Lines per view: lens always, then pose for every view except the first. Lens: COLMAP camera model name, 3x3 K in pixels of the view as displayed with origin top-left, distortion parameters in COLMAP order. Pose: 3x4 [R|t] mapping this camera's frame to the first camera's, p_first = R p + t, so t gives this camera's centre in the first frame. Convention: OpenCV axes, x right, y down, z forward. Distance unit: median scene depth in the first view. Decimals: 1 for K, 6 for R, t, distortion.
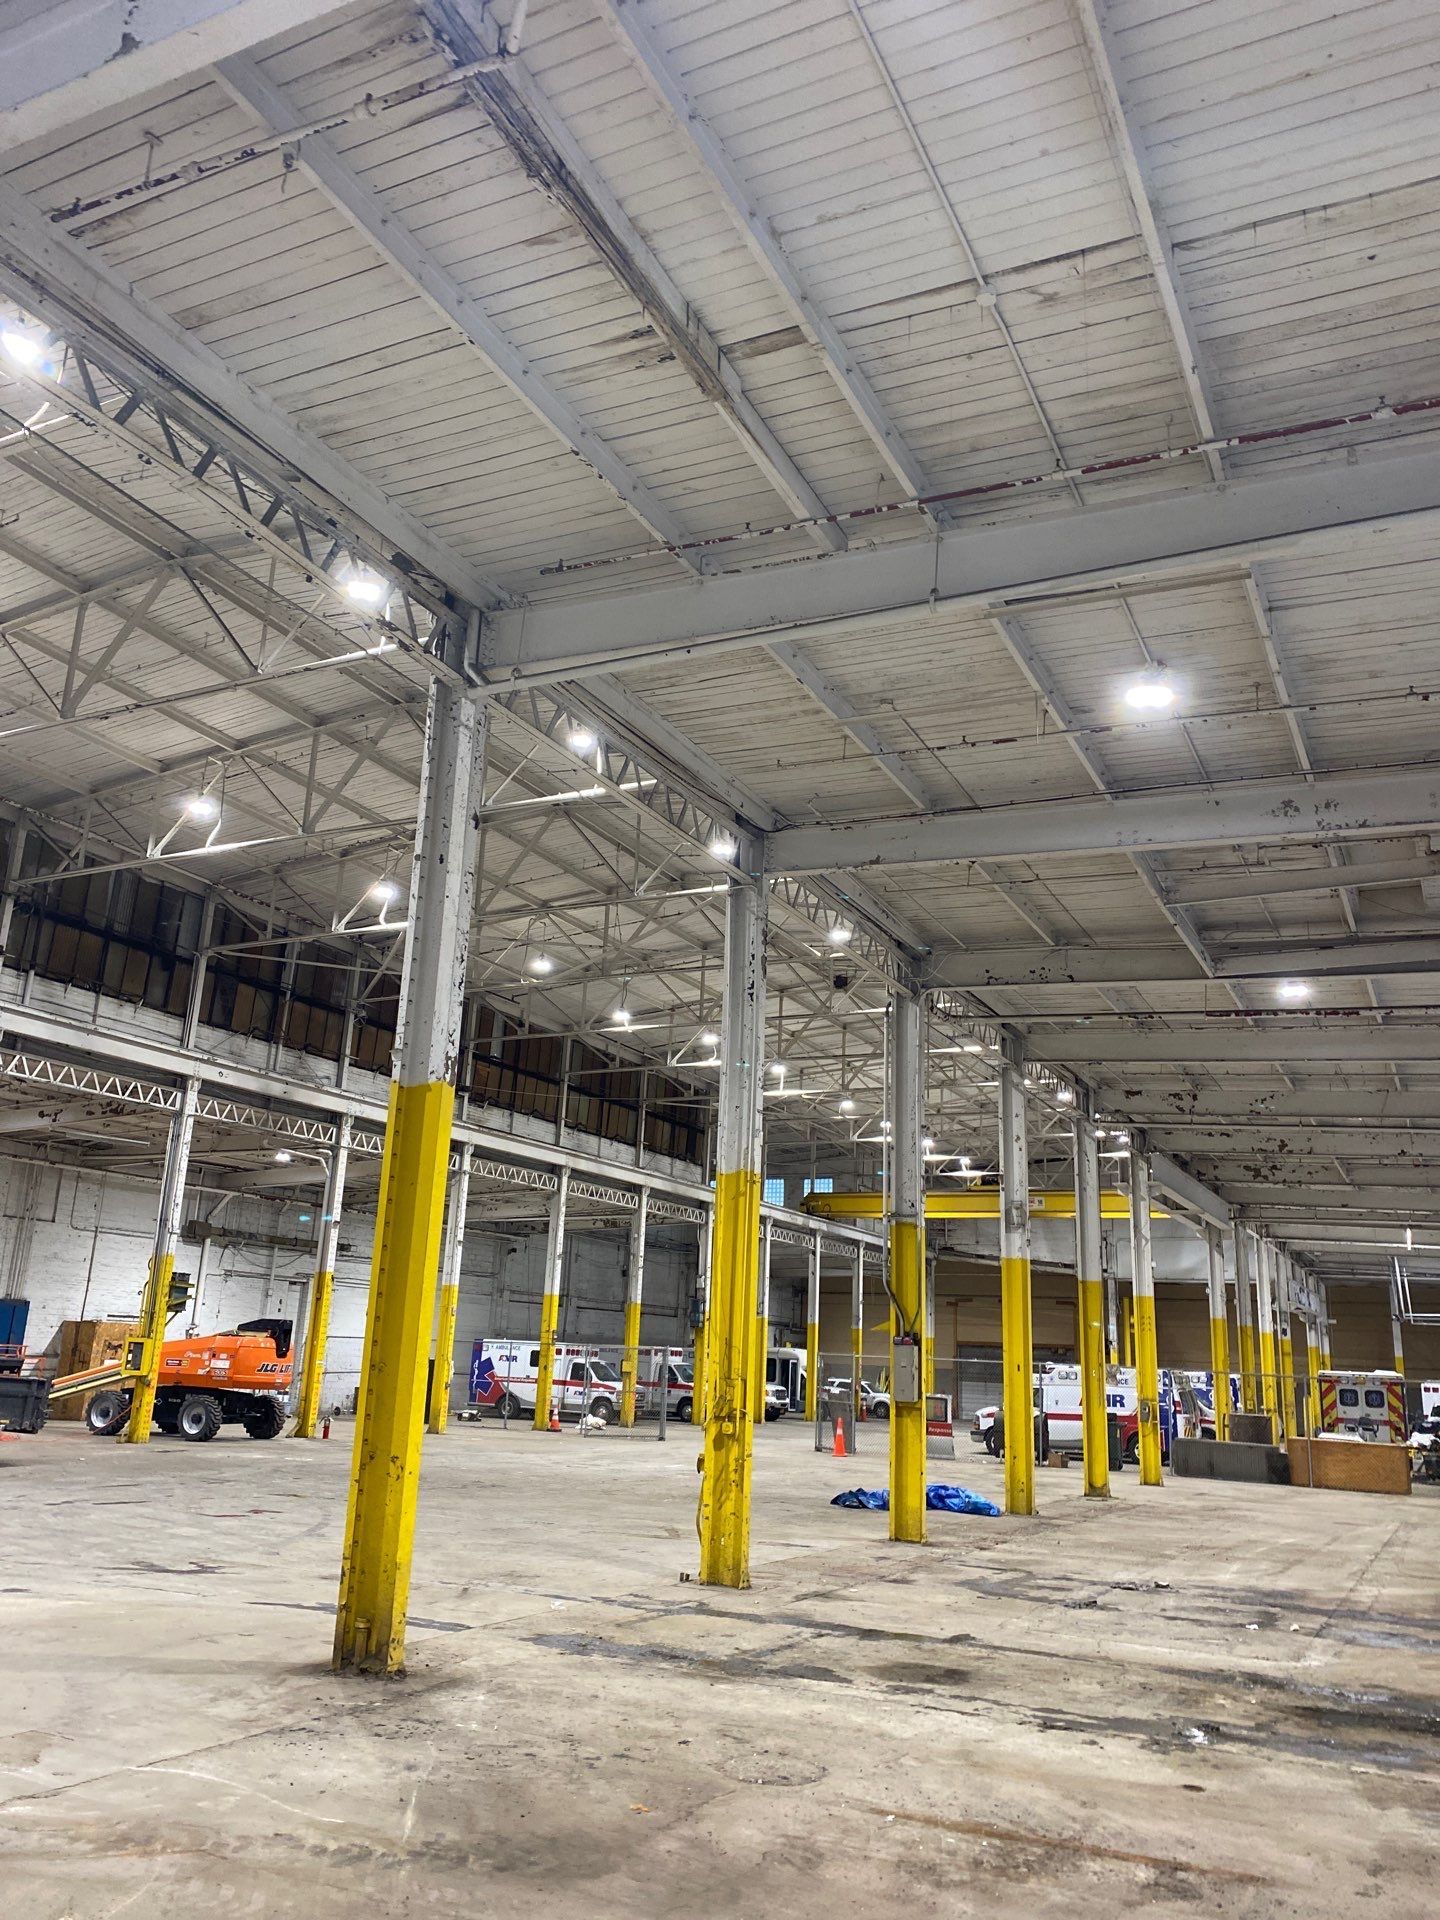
lens RADIAL K [[1497.1, 0, 727.9], [0, 1497.1, 917.4], [0, 0, 1]] dist [0.105660, -0.187845]
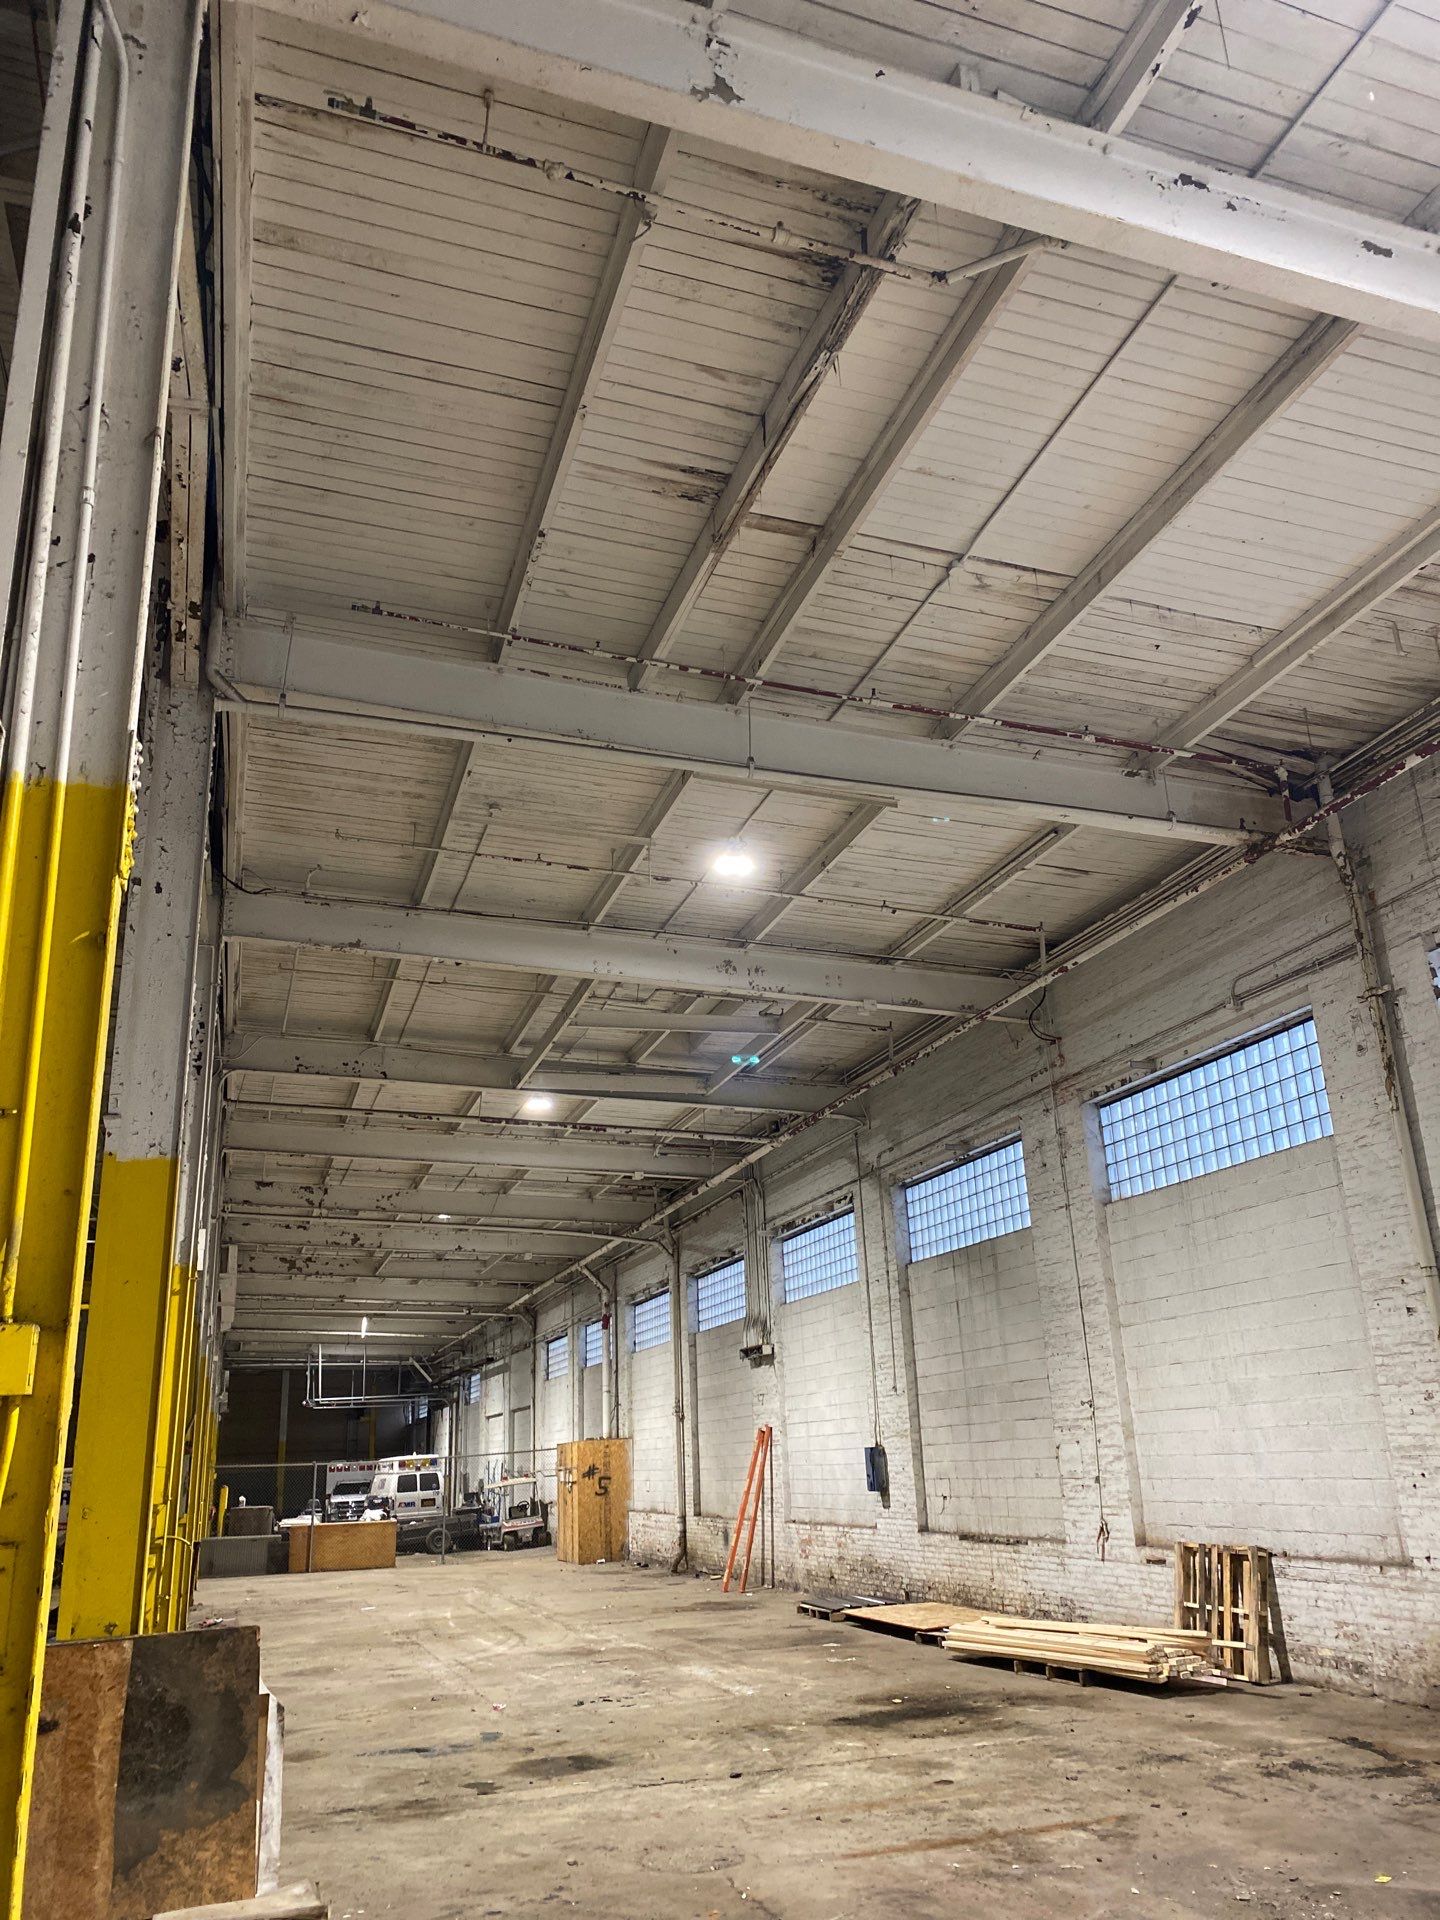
lens RADIAL K [[1497.1, 0, 727.9], [0, 1497.1, 917.4], [0, 0, 1]] dist [0.105660, -0.187845]
pose [[0.691410, 0.178433, 0.700082, -0.325865], [-0.139566, 0.983756, -0.112897, 0.016824], [-0.708854, -0.019649, 0.705081, 0.104079]]
